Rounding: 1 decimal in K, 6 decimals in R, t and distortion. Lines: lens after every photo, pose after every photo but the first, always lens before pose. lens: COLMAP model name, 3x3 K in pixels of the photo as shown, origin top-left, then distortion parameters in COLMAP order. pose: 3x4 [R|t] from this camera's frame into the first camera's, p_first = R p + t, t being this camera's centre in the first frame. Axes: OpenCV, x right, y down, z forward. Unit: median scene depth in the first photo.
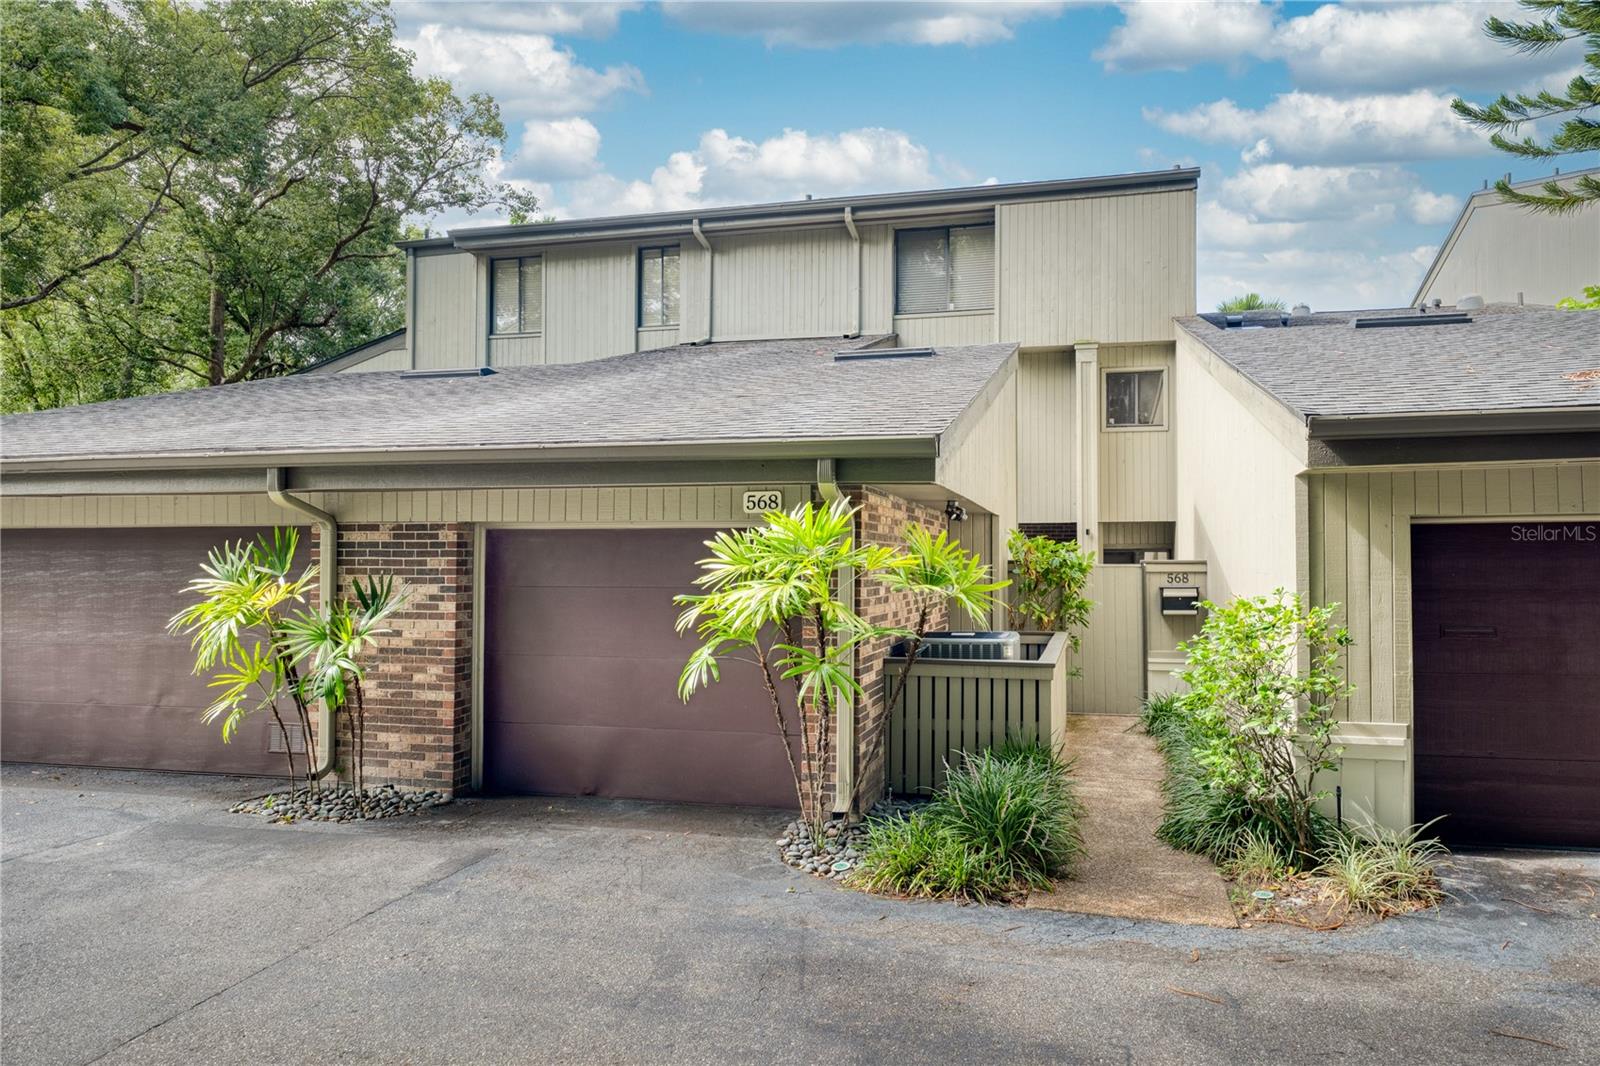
lens RADIAL K [[1002.1, 0, 800.0], [0, 1002.1, 533.0], [0, 0, 1]] dist [0.026267, -0.041163]
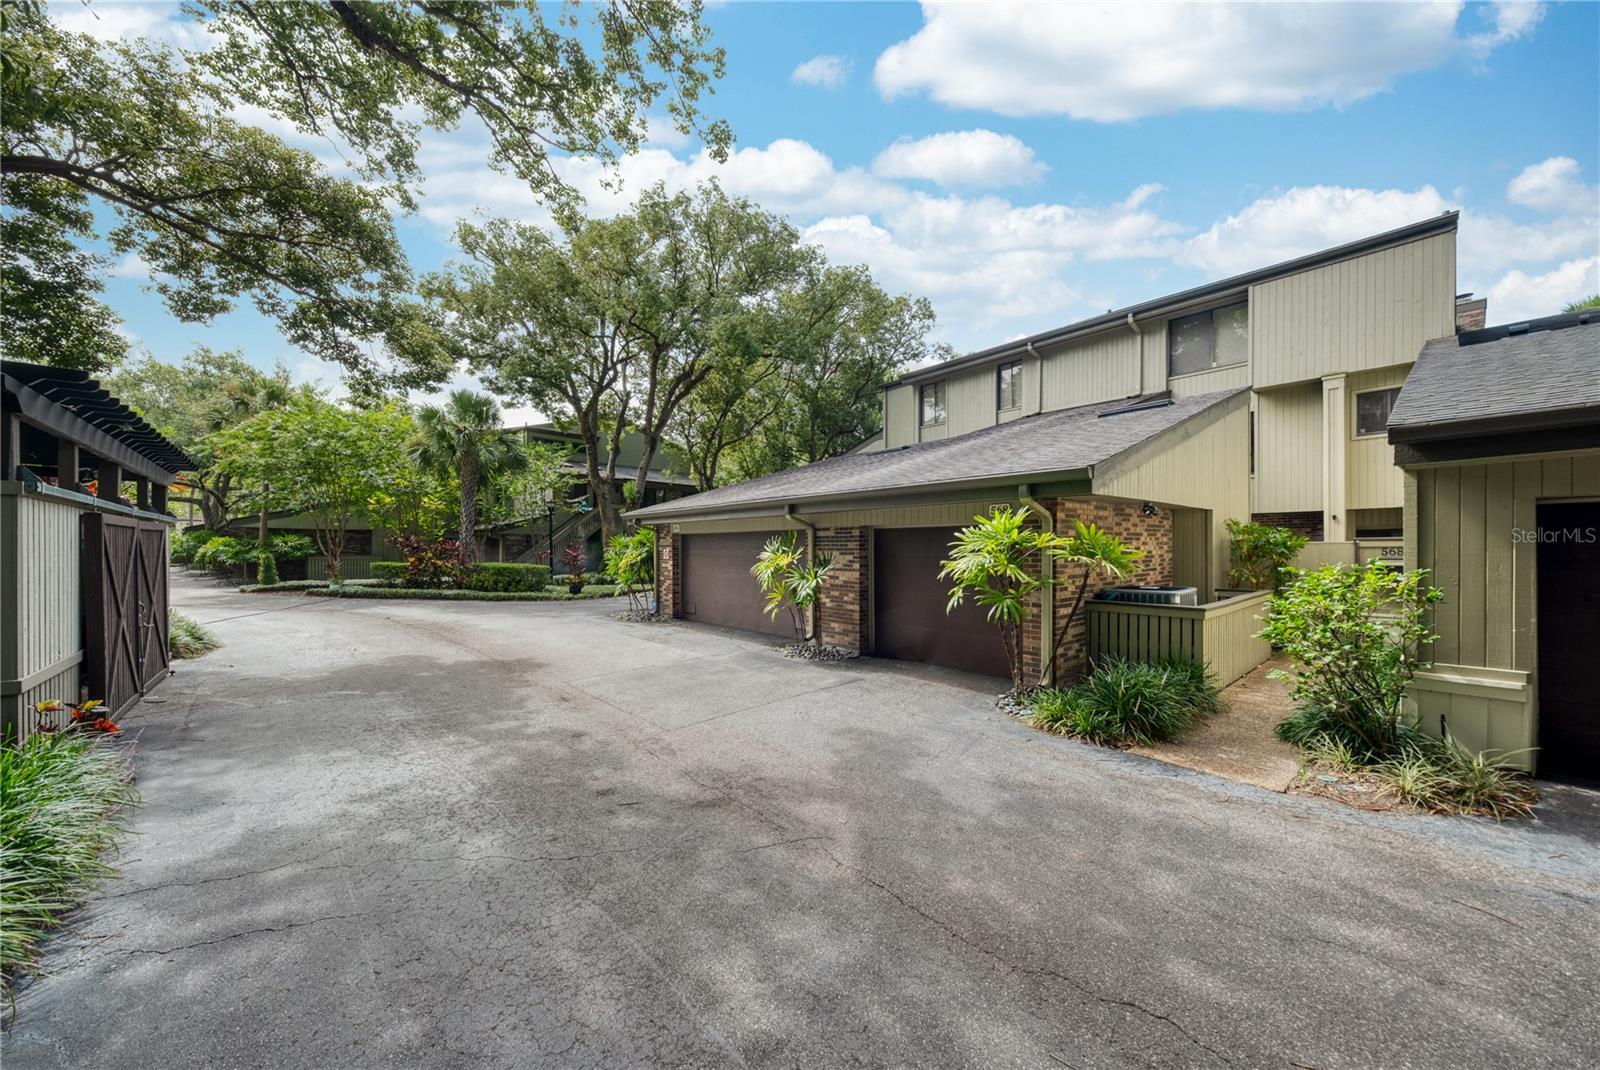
lens RADIAL K [[568.7, 0, 799.6], [0, 568.7, 547.6], [0, 0, 1]] dist [0.000416, -0.006318]
pose [[0.807126, -0.006647, -0.590342, 0.260649], [0.026945, 0.999309, 0.025587, 0.000955], [0.589764, -0.036559, 0.806748, -0.037457]]
